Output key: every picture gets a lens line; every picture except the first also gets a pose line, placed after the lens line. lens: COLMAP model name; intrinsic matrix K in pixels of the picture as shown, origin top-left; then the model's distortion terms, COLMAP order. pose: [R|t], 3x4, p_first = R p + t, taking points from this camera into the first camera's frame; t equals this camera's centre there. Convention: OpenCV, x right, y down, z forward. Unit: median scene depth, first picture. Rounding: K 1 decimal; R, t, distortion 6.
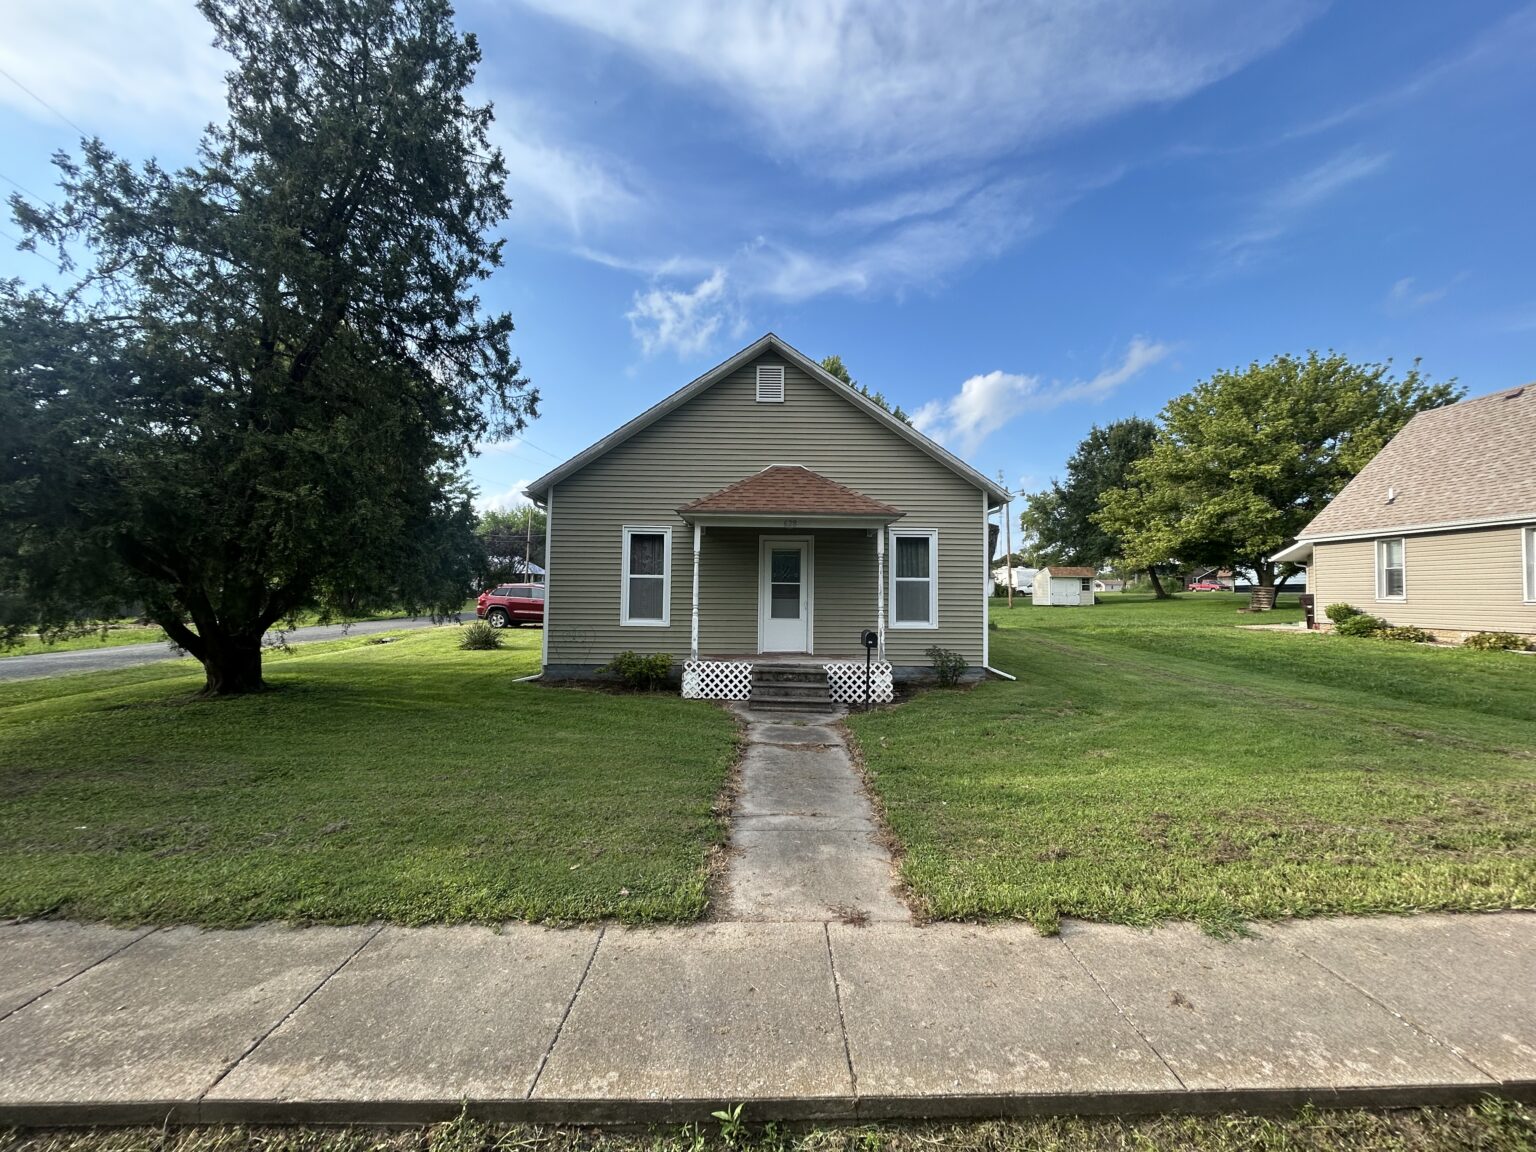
lens RADIAL K [[615.8, 0, 765.3], [0, 615.8, 567.5], [0, 0, 1]] dist [0.003515, 0.000545]
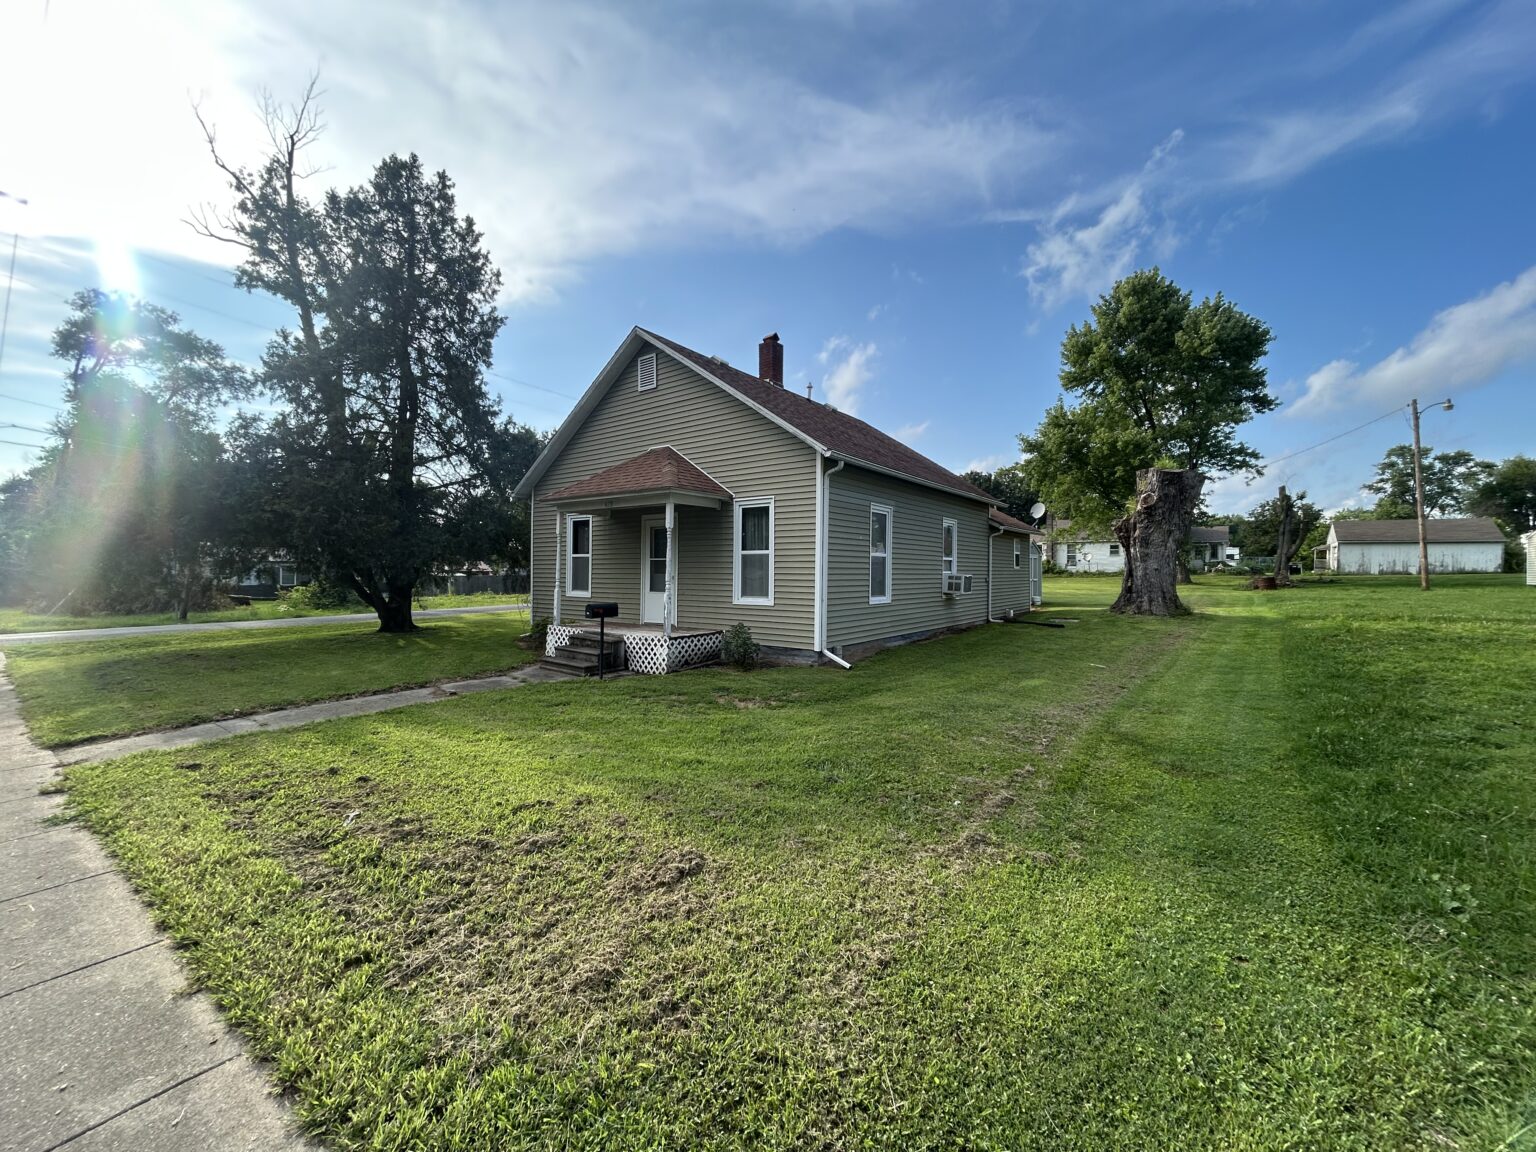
lens RADIAL K [[615.8, 0, 760.1], [0, 615.8, 570.0], [0, 0, 1]] dist [0.003515, 0.000545]
pose [[0.793725, -0.007933, -0.608226, 0.816080], [0.030162, 0.999198, 0.026328, 0.021226], [0.607529, -0.039243, 0.793328, 0.259444]]
